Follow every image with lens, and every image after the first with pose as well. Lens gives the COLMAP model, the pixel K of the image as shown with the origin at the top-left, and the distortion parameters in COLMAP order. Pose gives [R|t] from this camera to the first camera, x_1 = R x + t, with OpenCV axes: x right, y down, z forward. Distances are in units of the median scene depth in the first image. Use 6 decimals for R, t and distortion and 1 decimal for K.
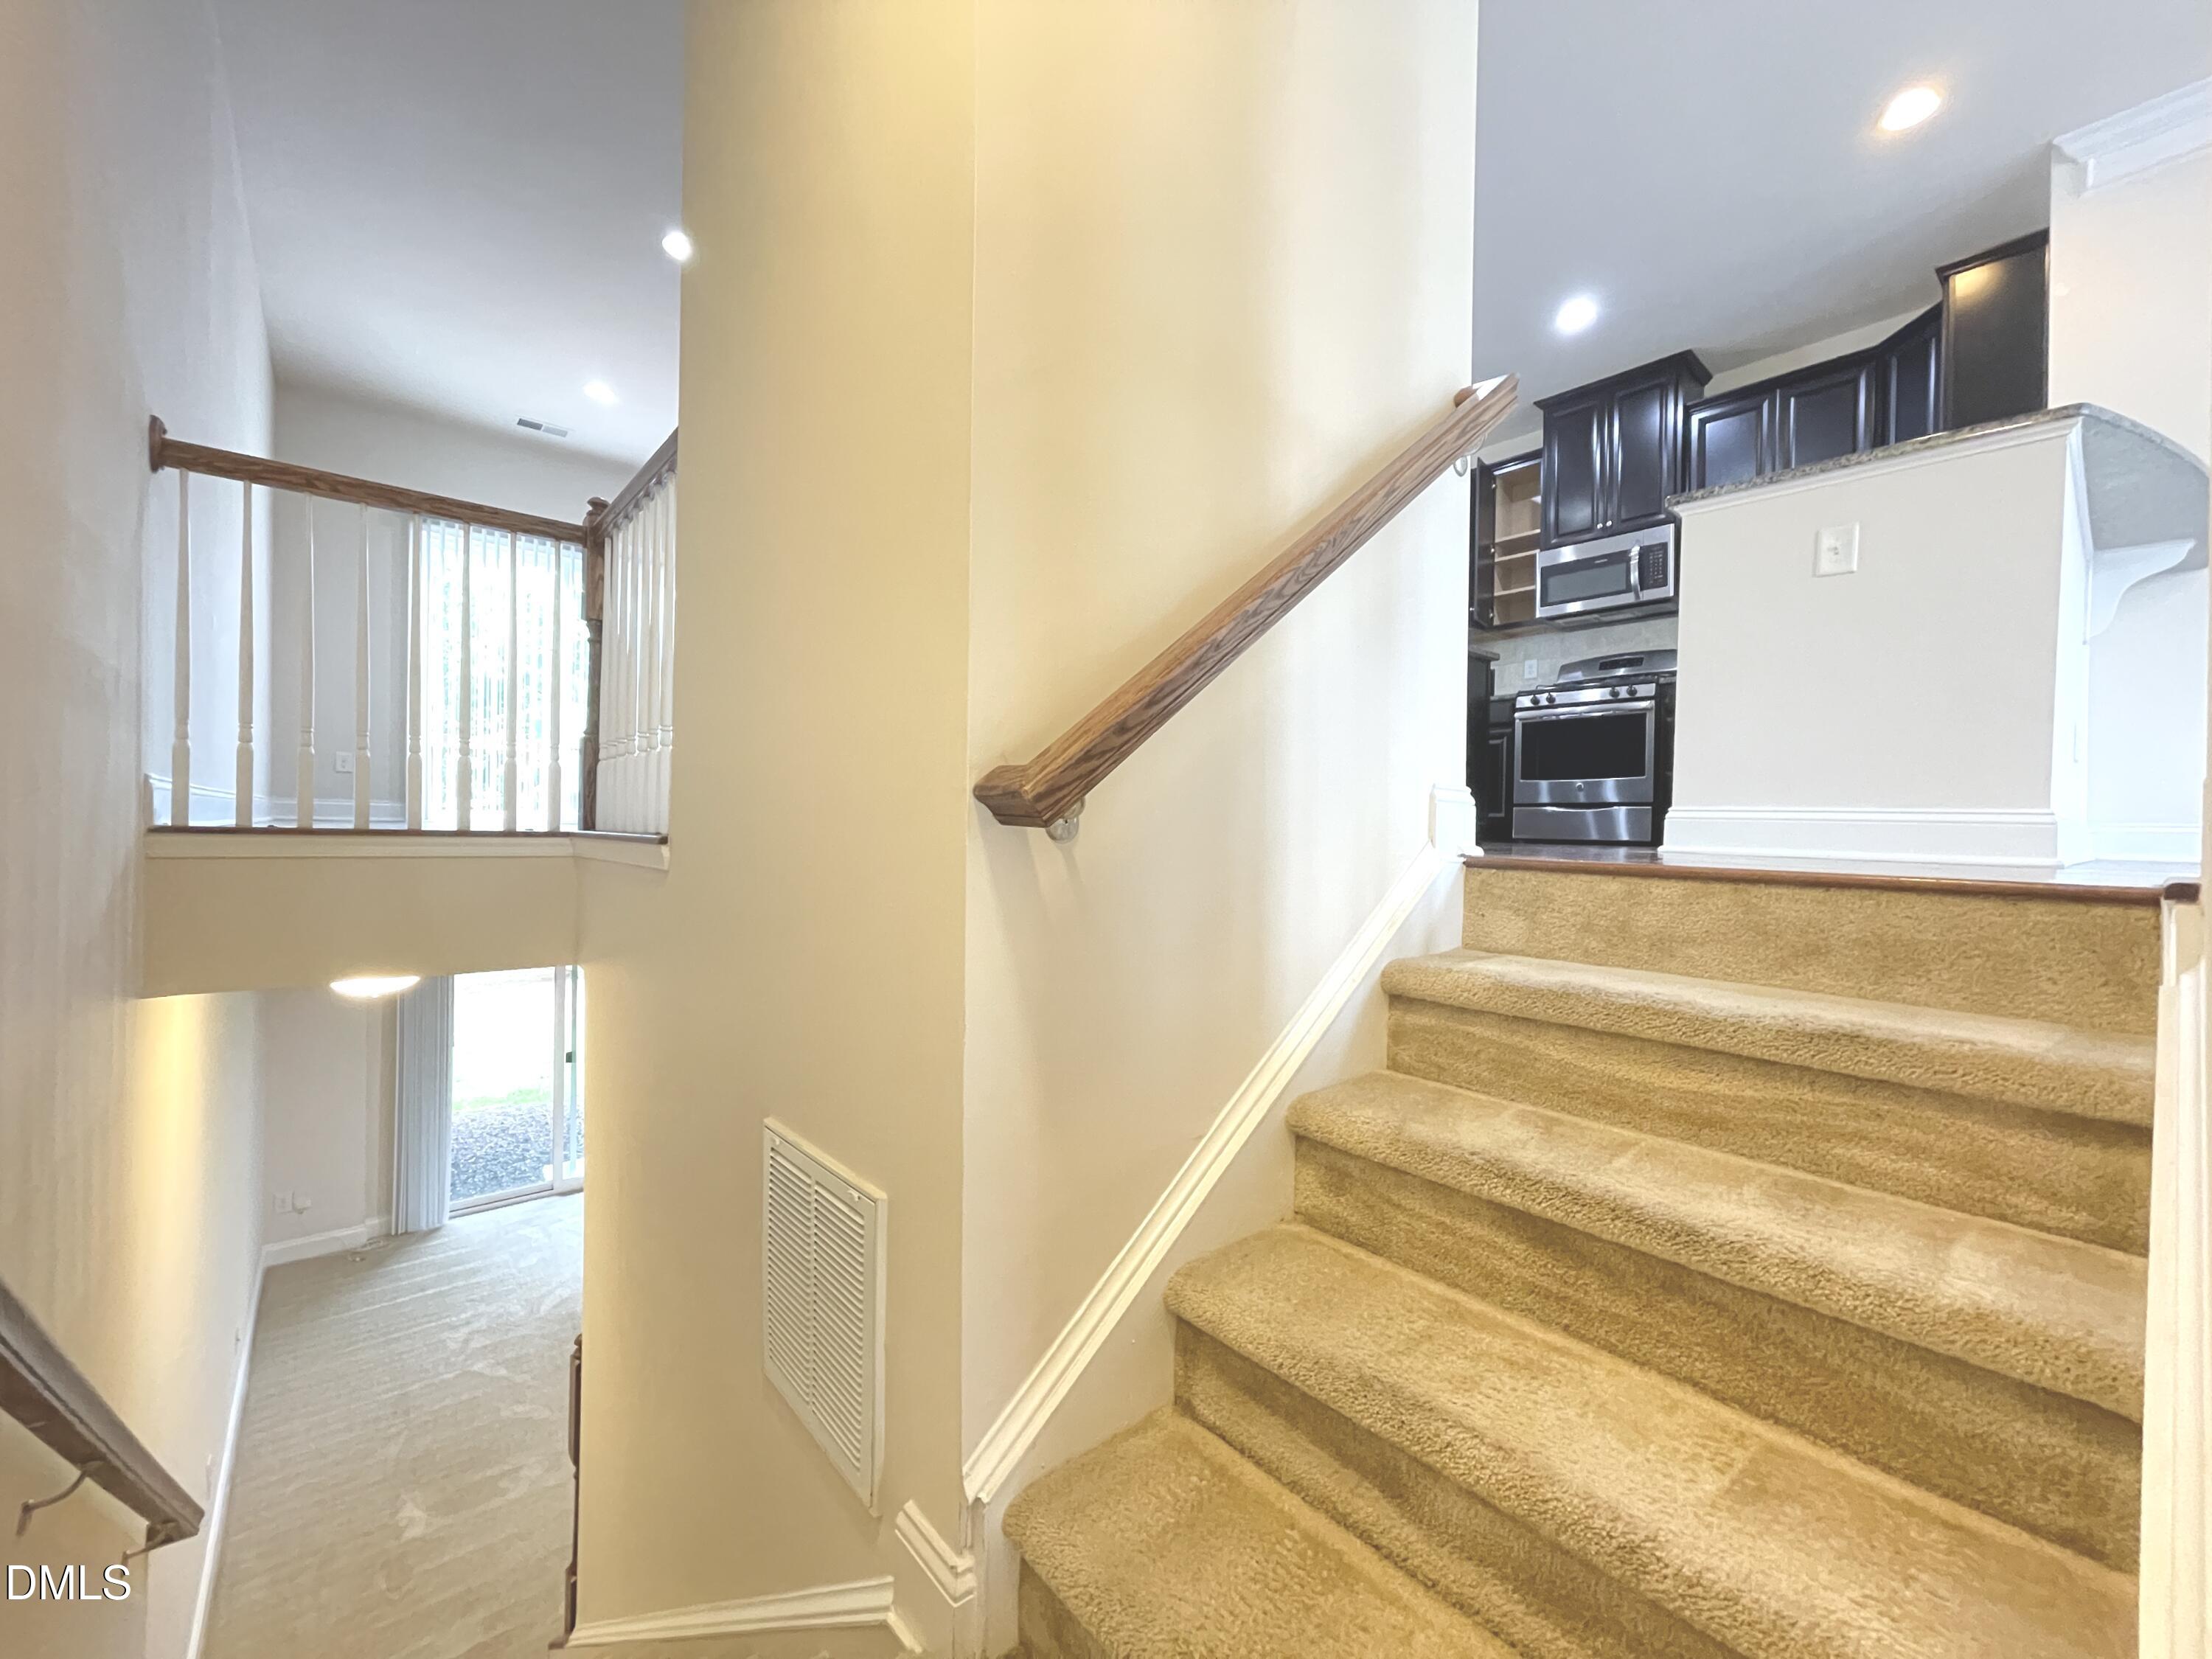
lens RADIAL K [[896.3, 0, 1114.1], [0, 896.3, 830.2], [0, 0, 1]] dist [-0.003713, -0.000699]
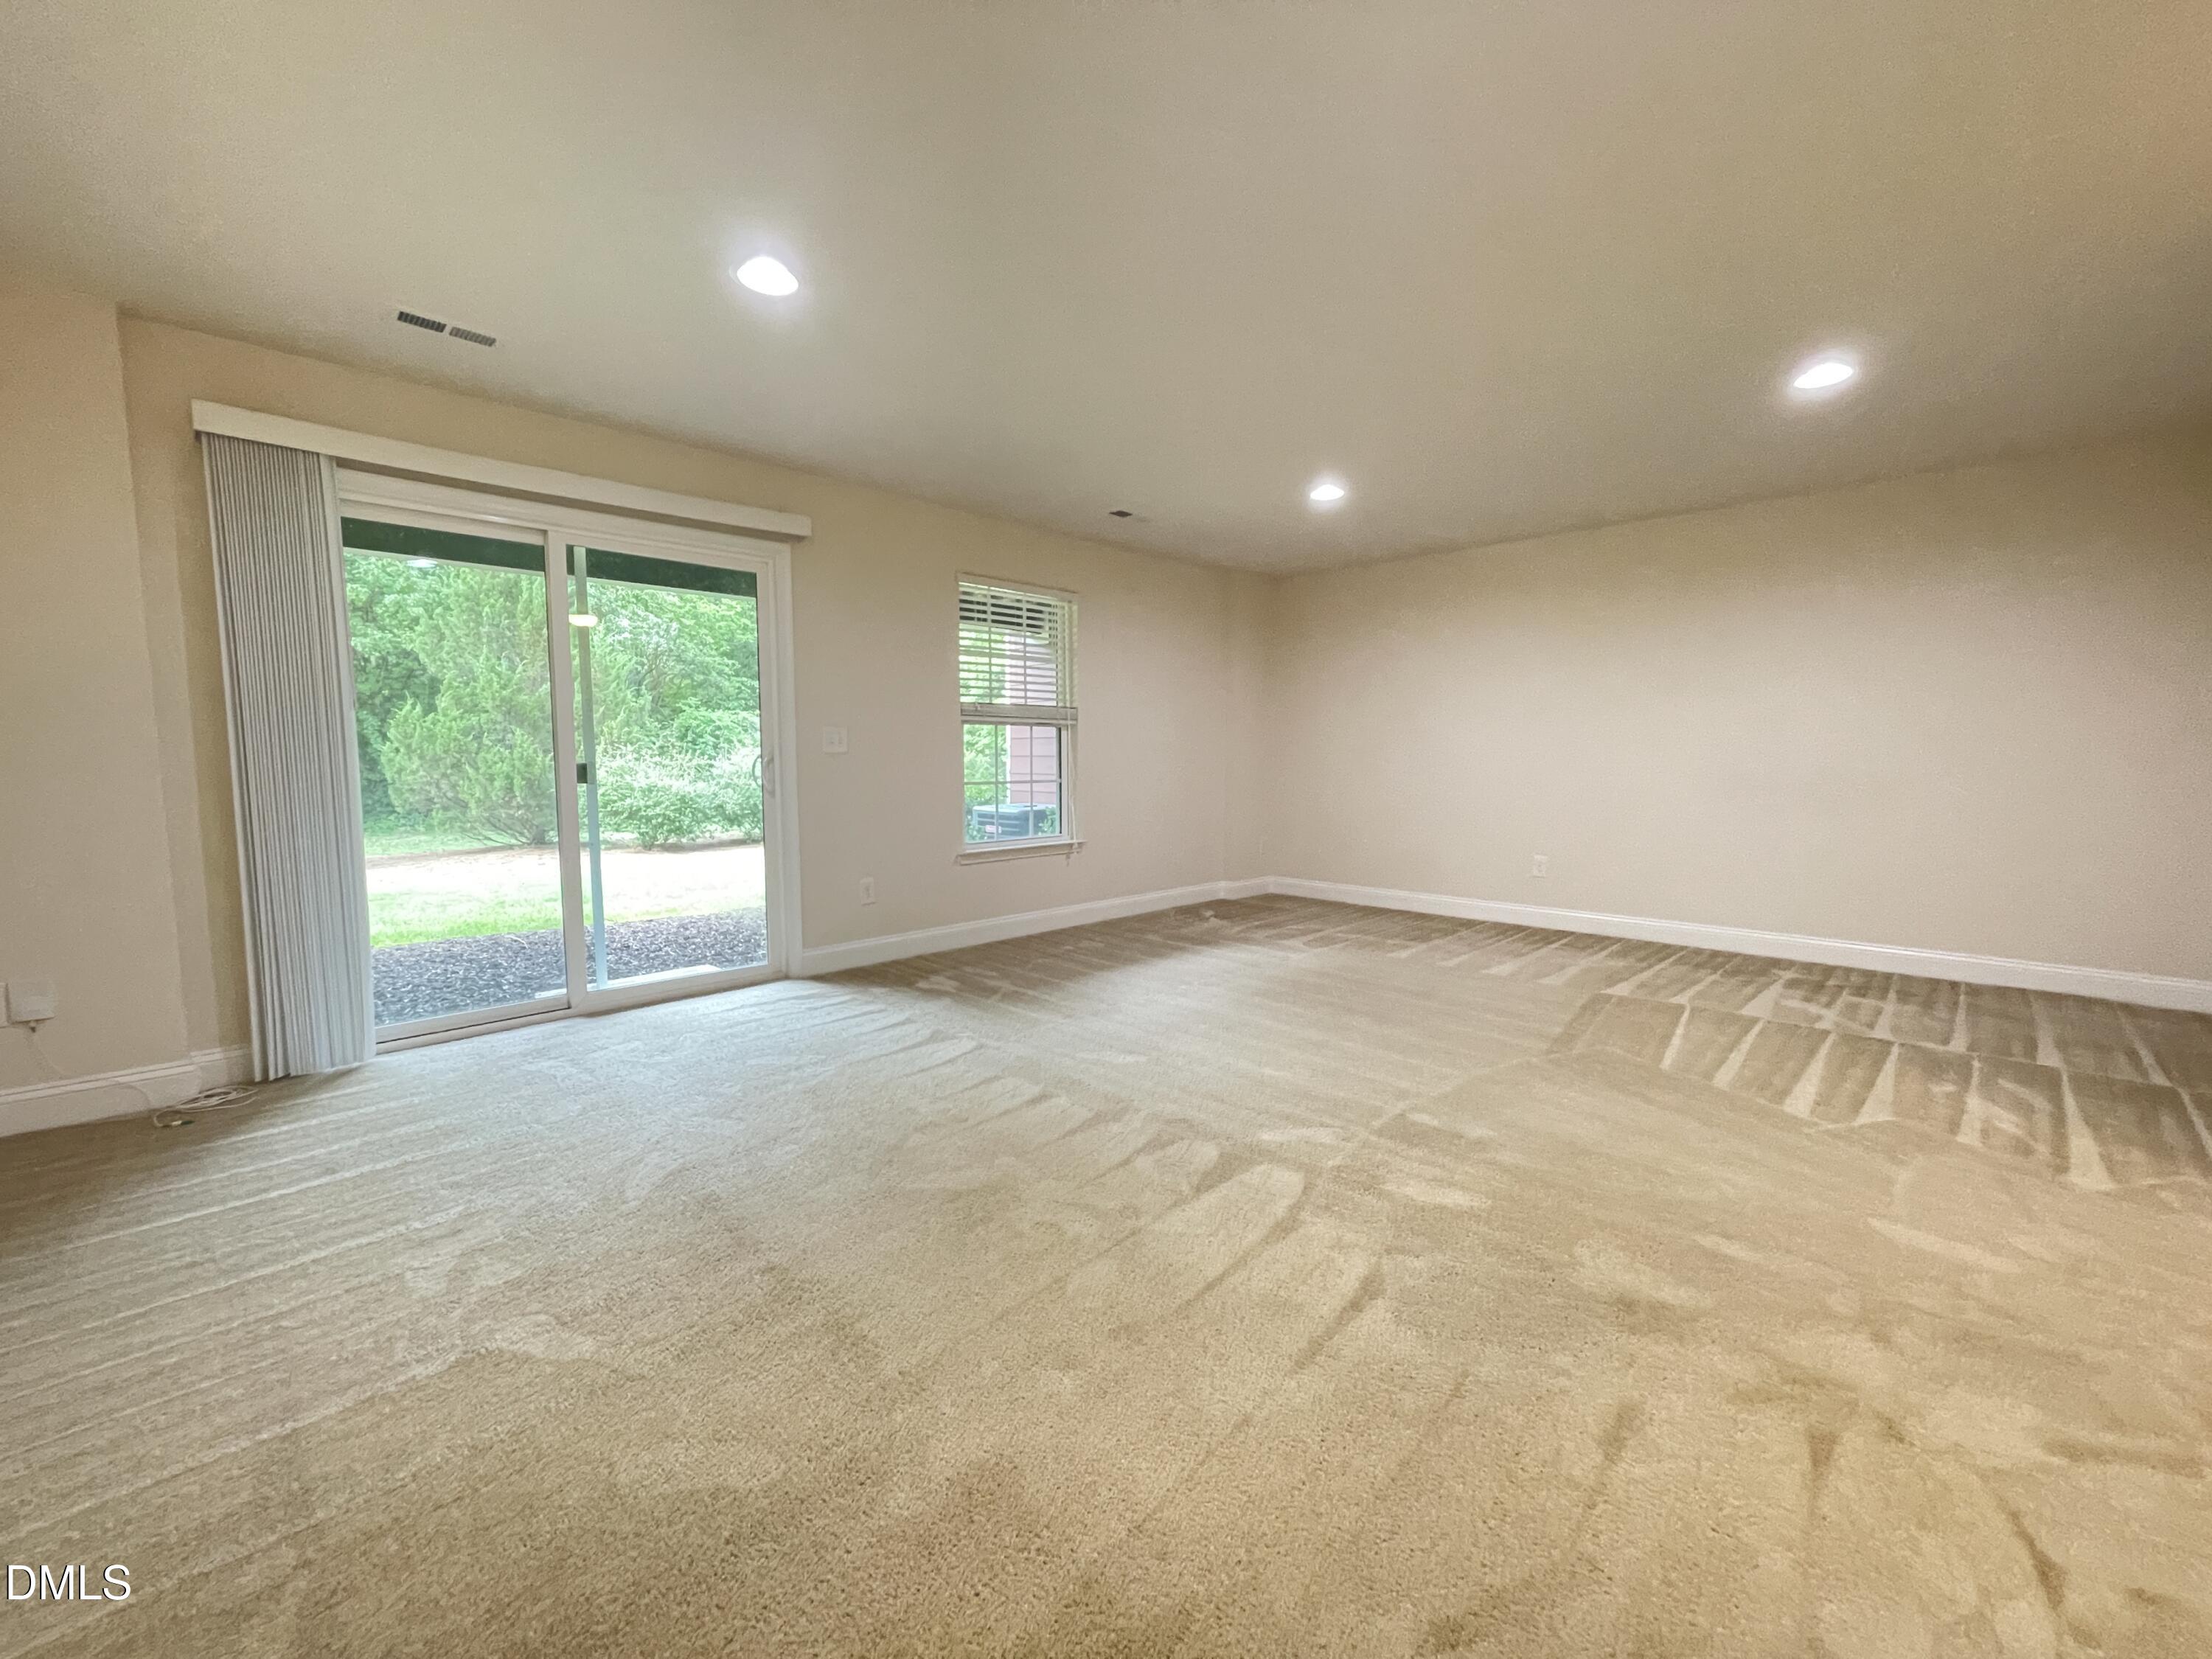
lens RADIAL K [[896.3, 0, 1098.3], [0, 896.3, 831.5], [0, 0, 1]] dist [-0.003713, -0.000699]
pose [[0.997226, -0.027620, 0.069113, -0.401366], [0.022486, 0.997005, 0.073991, 0.306267], [-0.070950, -0.072232, 0.994861, 0.520065]]
